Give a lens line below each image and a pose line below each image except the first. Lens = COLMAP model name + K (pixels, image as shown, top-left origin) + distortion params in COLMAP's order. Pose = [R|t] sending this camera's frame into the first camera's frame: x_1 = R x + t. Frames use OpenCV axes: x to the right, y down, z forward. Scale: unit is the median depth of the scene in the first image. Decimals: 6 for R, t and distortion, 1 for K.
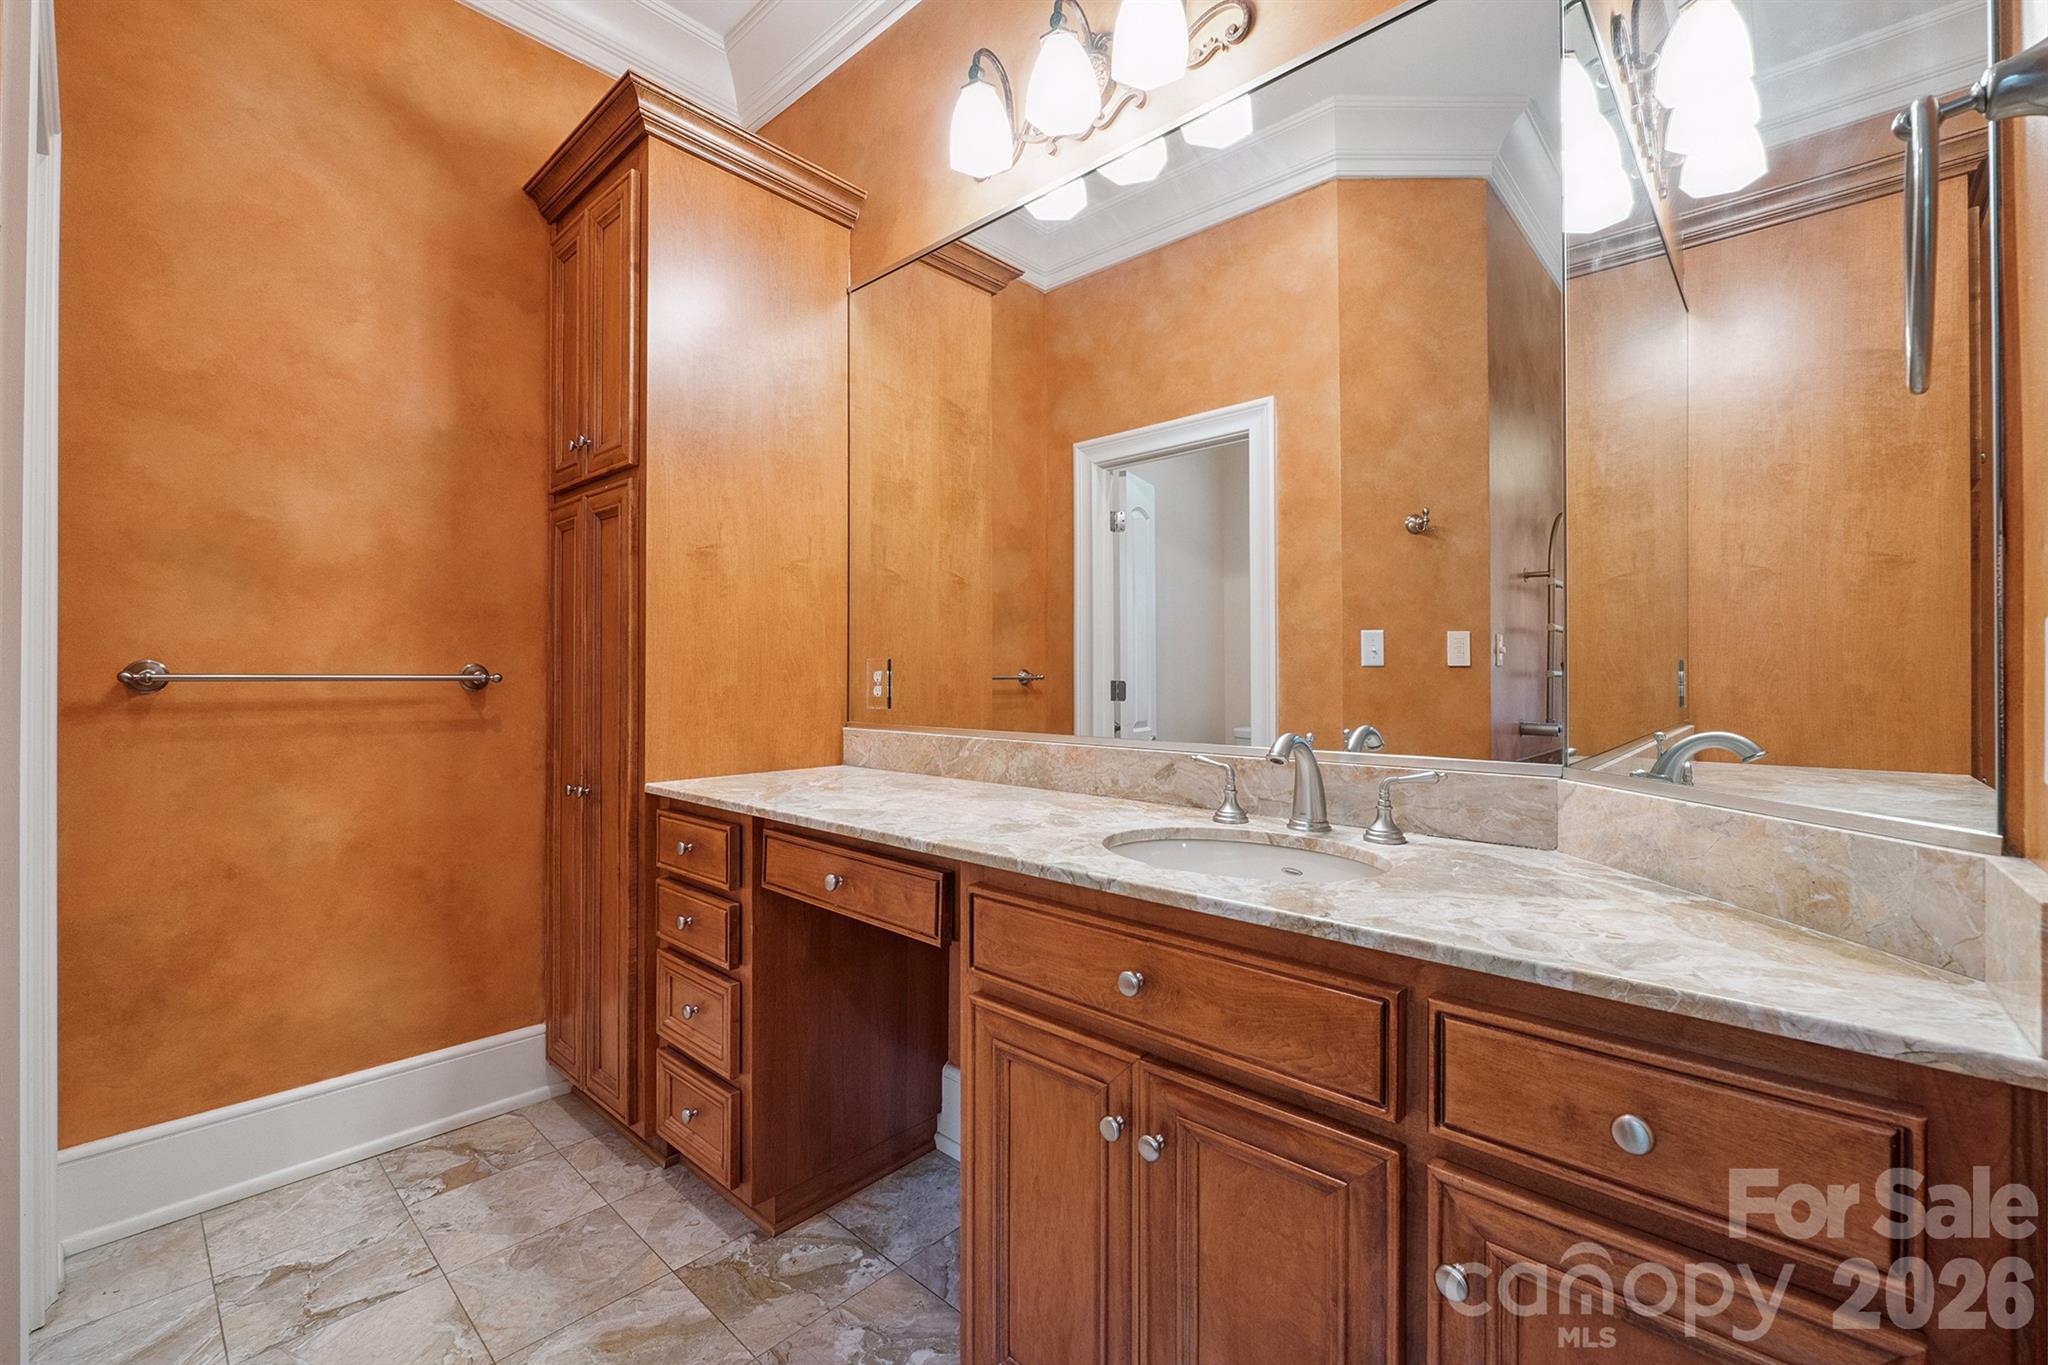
lens RADIAL K [[861.0, 0, 1023.1], [0, 861.0, 670.0], [0, 0, 1]] dist [-0.010138, 0.000265]
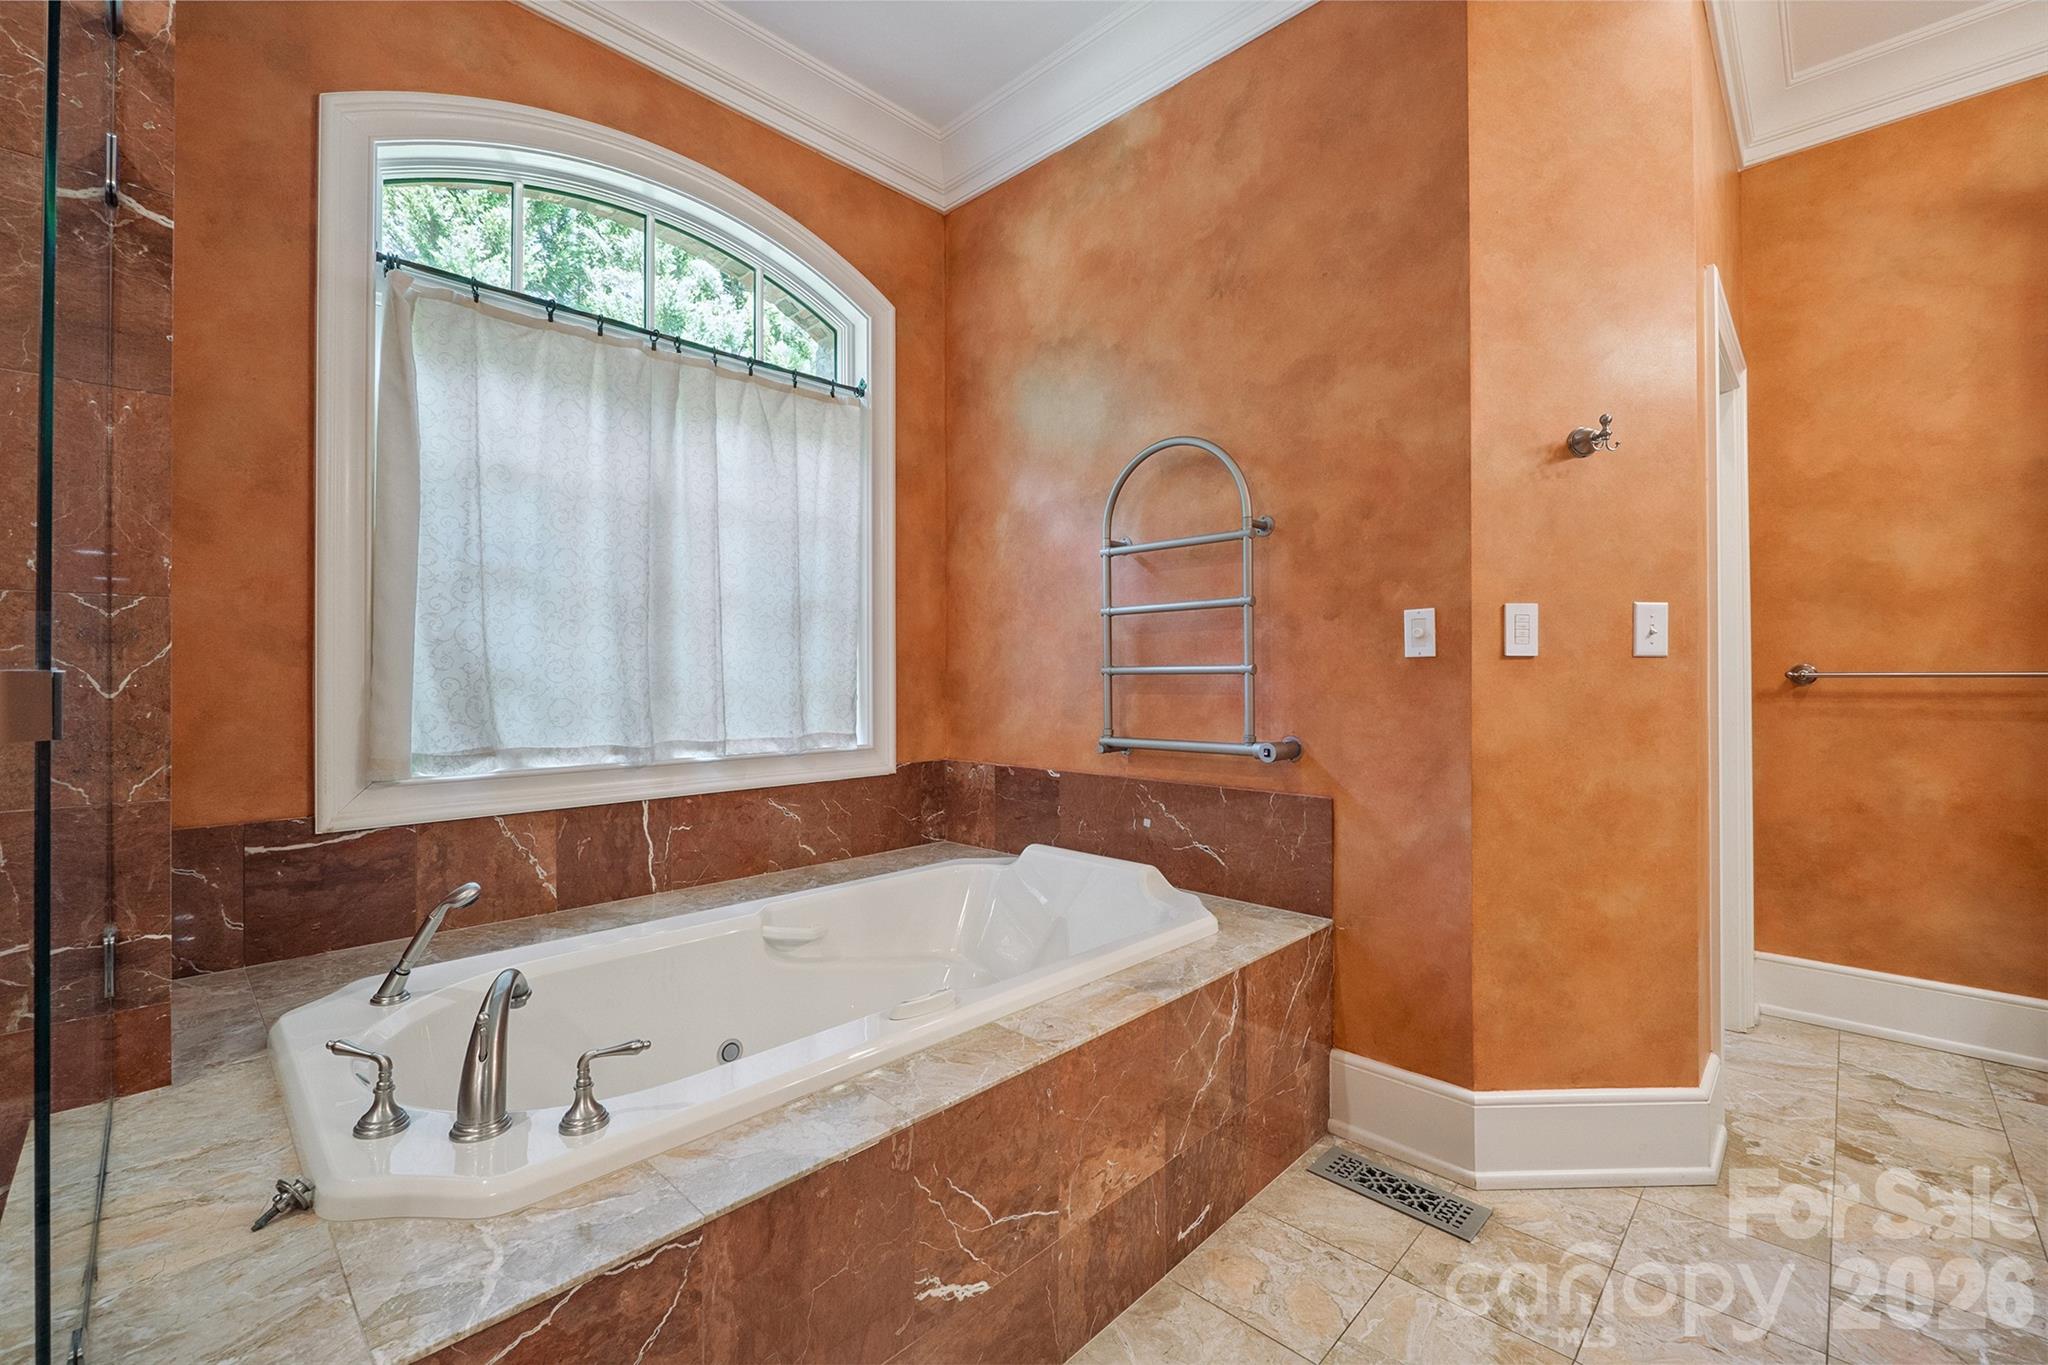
lens RADIAL K [[861.0, 0, 1022.8], [0, 861.0, 672.4], [0, 0, 1]] dist [-0.010138, 0.000265]
pose [[-0.025541, -0.010173, -0.999622, 0.560334], [0.008349, 0.999911, -0.010389, 0.007517], [0.999639, -0.008611, -0.025454, -0.387310]]
